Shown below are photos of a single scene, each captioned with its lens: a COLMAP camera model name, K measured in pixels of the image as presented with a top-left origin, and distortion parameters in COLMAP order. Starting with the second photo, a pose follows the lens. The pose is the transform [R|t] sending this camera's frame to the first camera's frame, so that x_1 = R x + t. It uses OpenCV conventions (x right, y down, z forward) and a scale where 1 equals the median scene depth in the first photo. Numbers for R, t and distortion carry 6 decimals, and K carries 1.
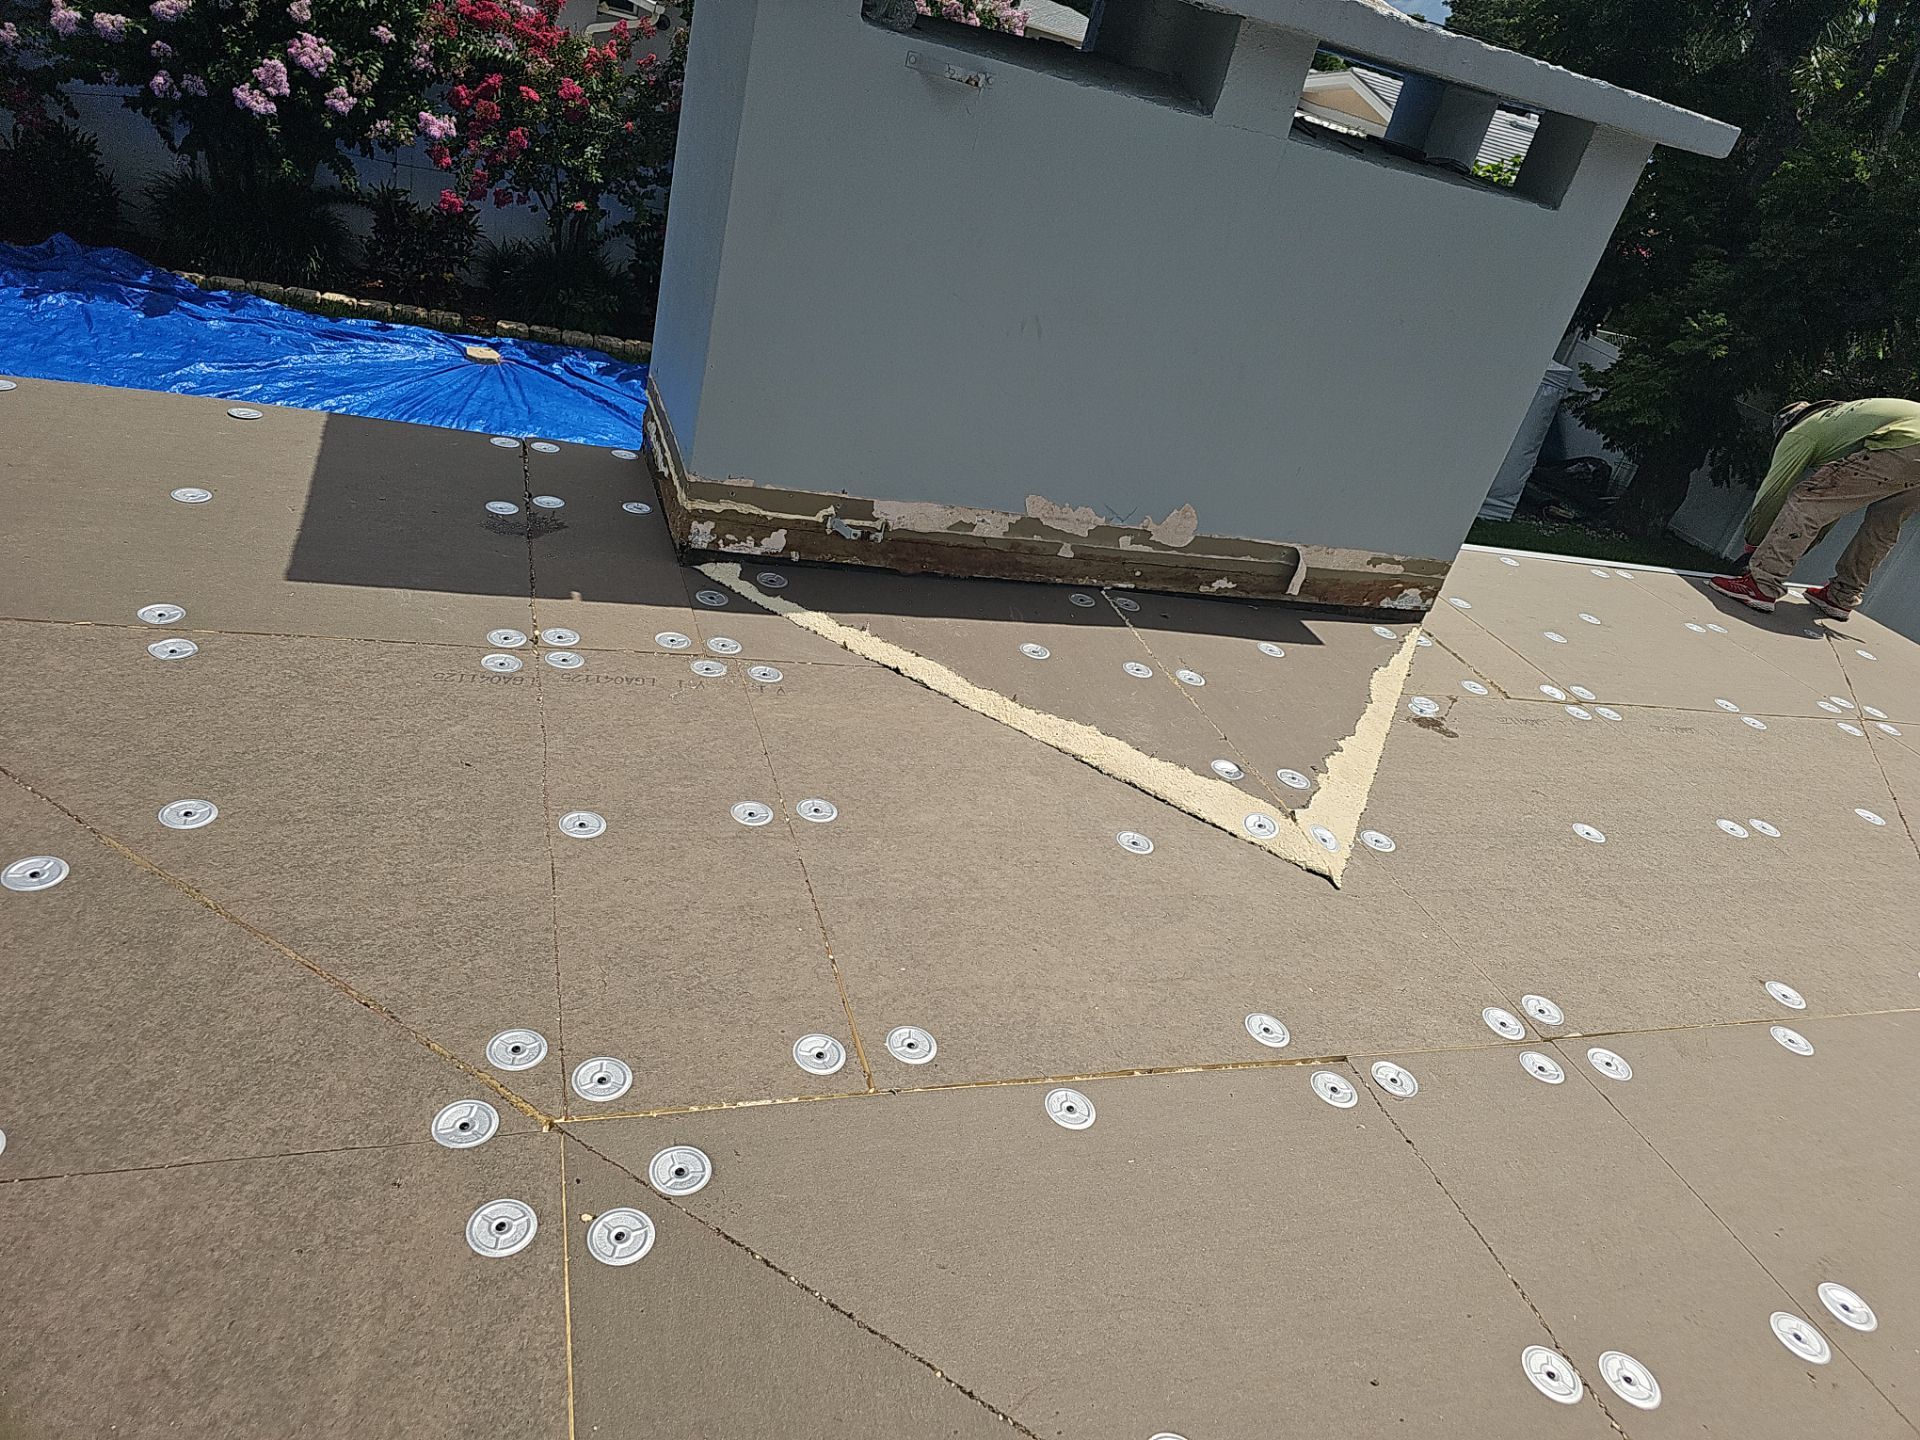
lens RADIAL K [[1239.3, 0, 970.3], [0, 1239.3, 726.3], [0, 0, 1]] dist [0.043147, -0.038410]
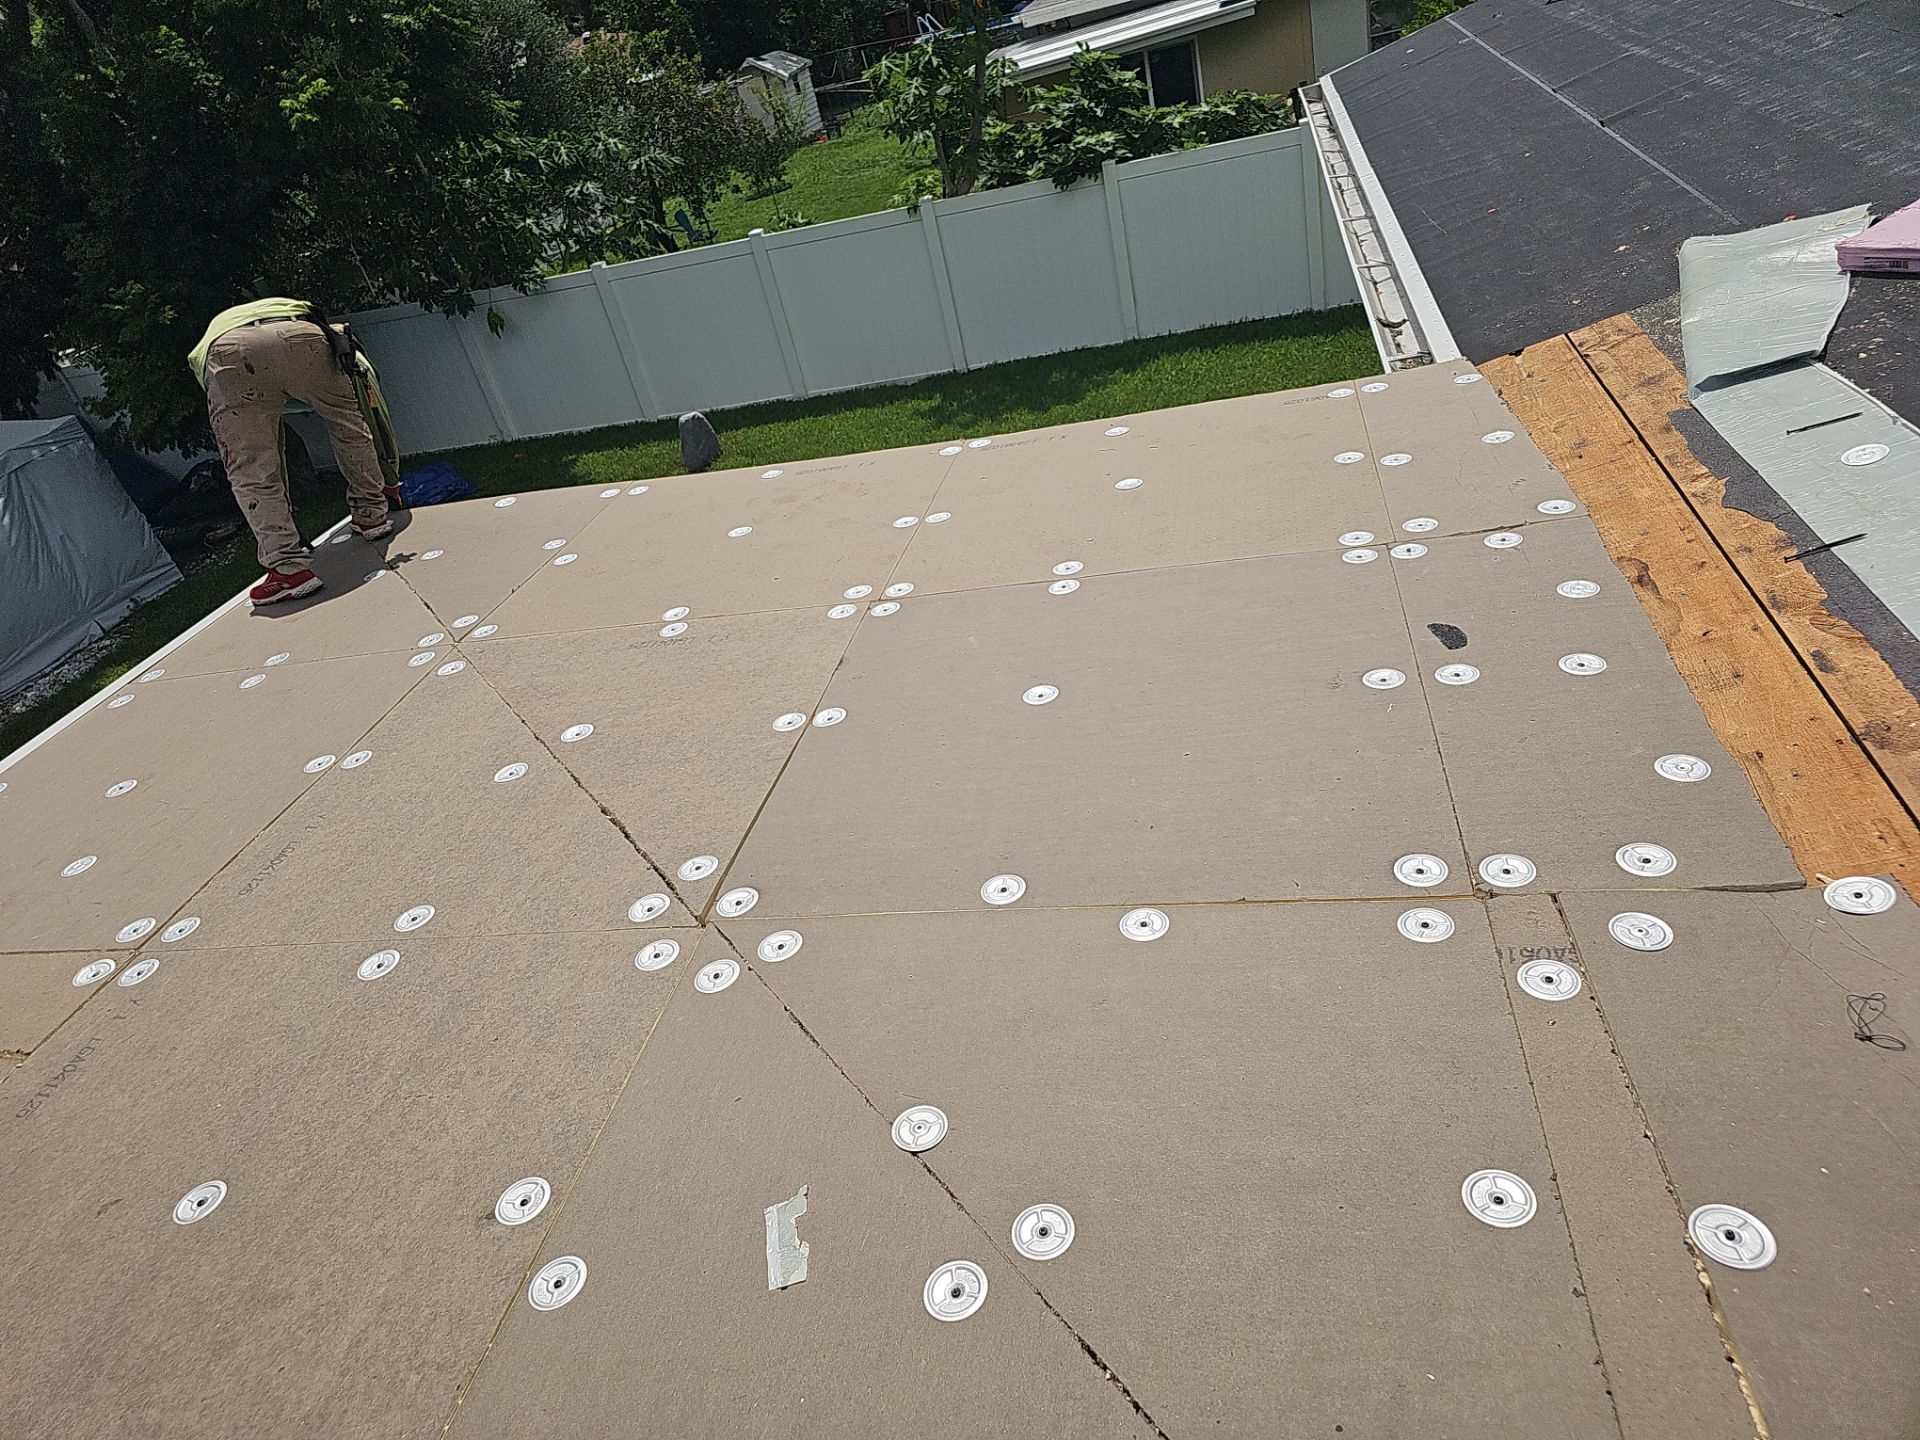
lens RADIAL K [[1227.6, 0, 935.7], [0, 1227.6, 776.8], [0, 0, 1]] dist [0.061963, -0.037791]
pose [[0.422579, -0.744449, 0.516936, 0.442021], [0.702857, 0.629276, 0.331668, 0.001091], [-0.572205, 0.223176, 0.789160, 0.218356]]
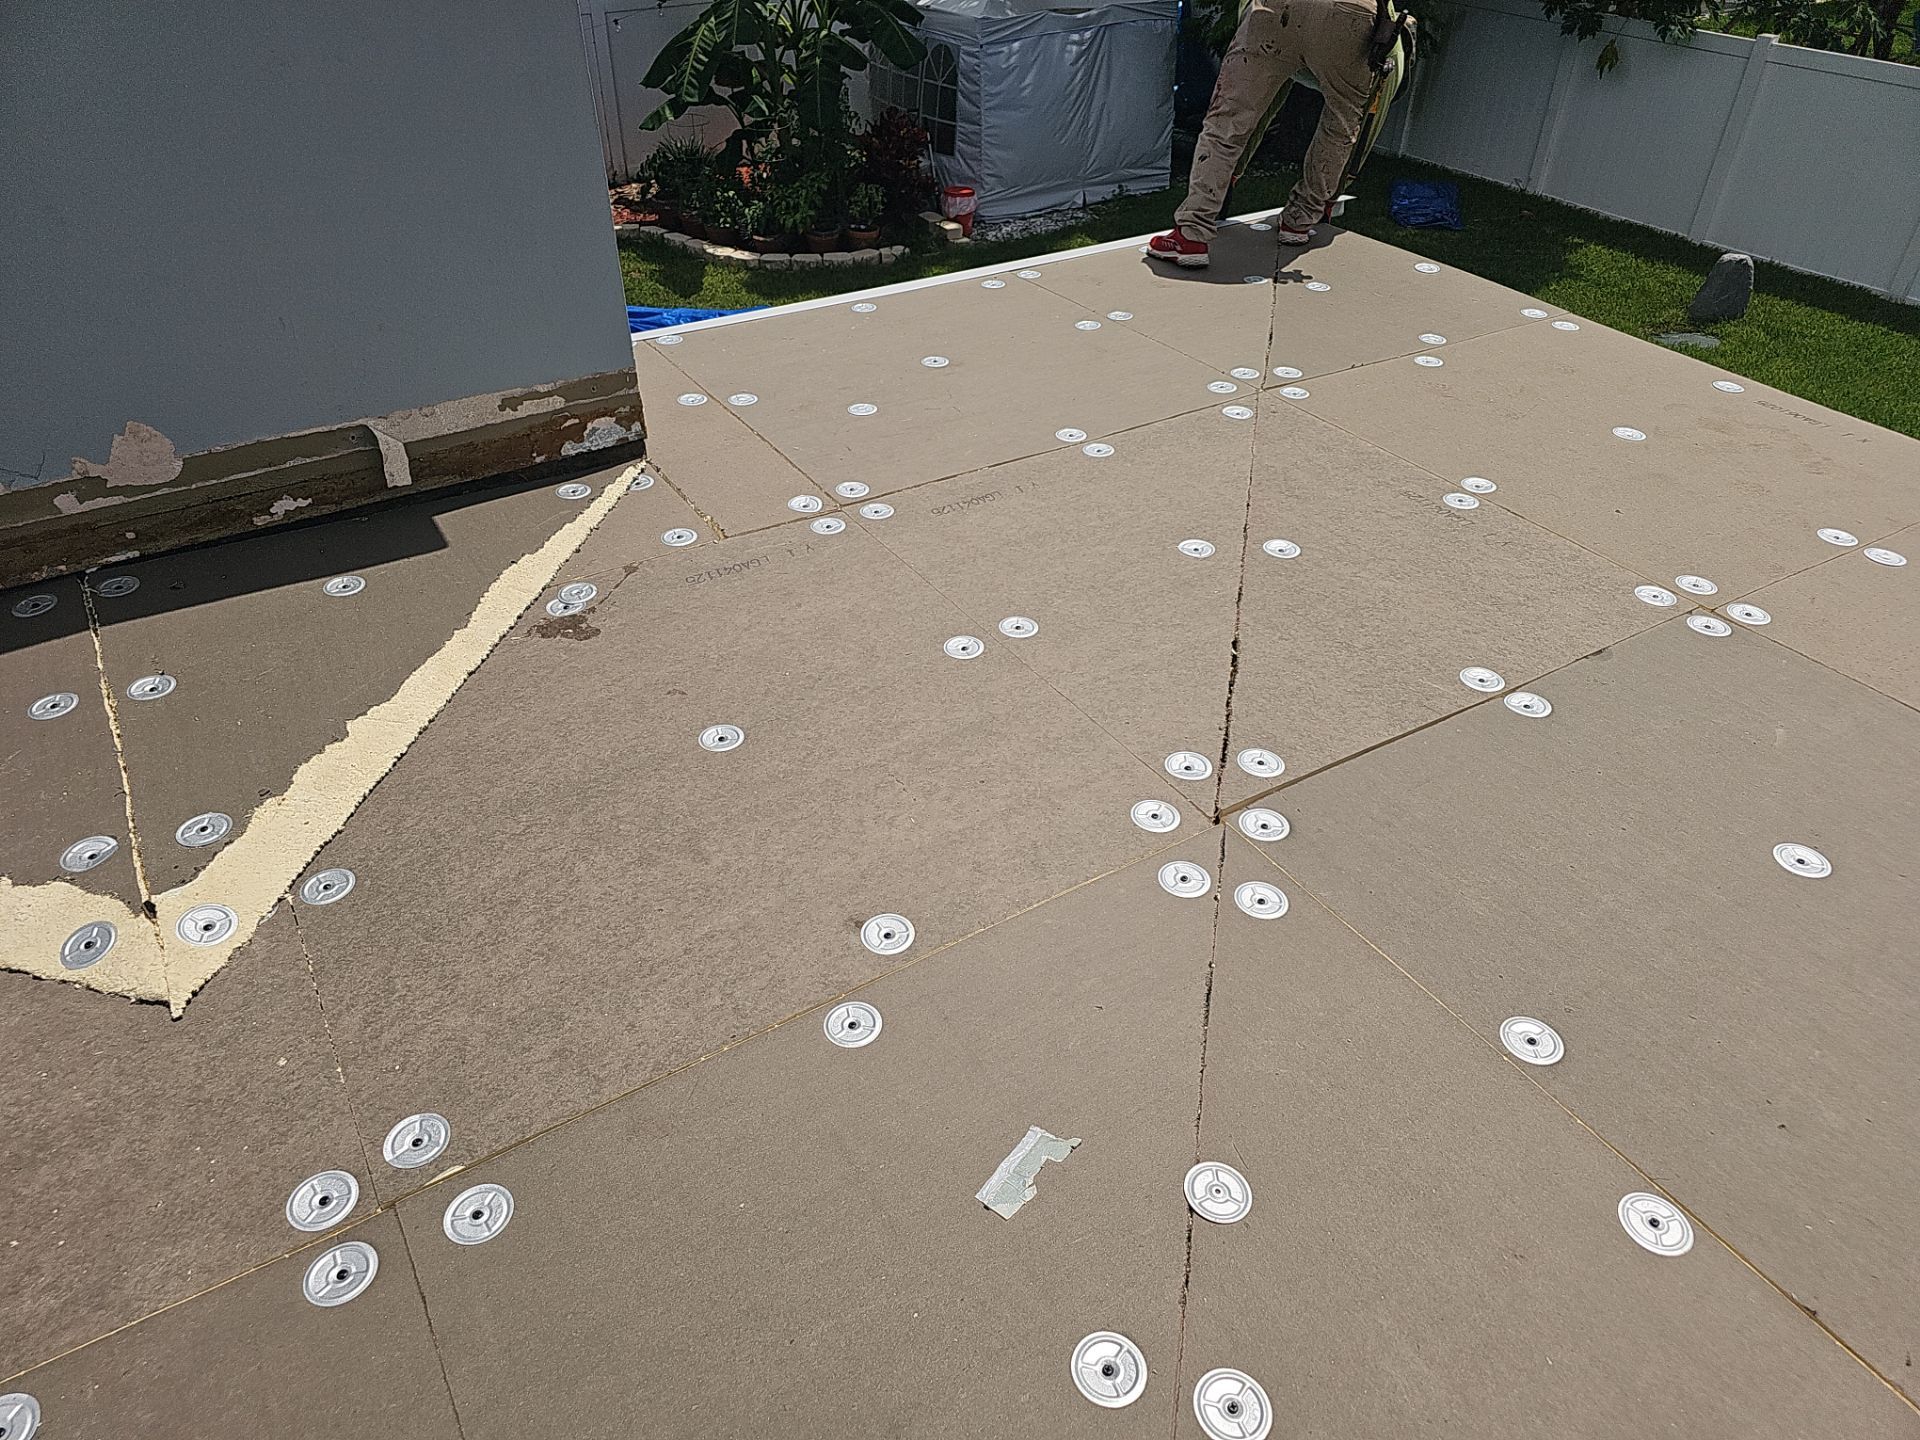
lens RADIAL K [[1253.7, 0, 950.5], [0, 1253.7, 748.7], [0, 0, 1]] dist [0.084111, -0.079146]
pose [[0.946572, -0.320382, 0.036841, 0.539535], [0.309146, 0.933980, 0.179193, 0.001910], [-0.091818, -0.158229, 0.983124, 0.250682]]
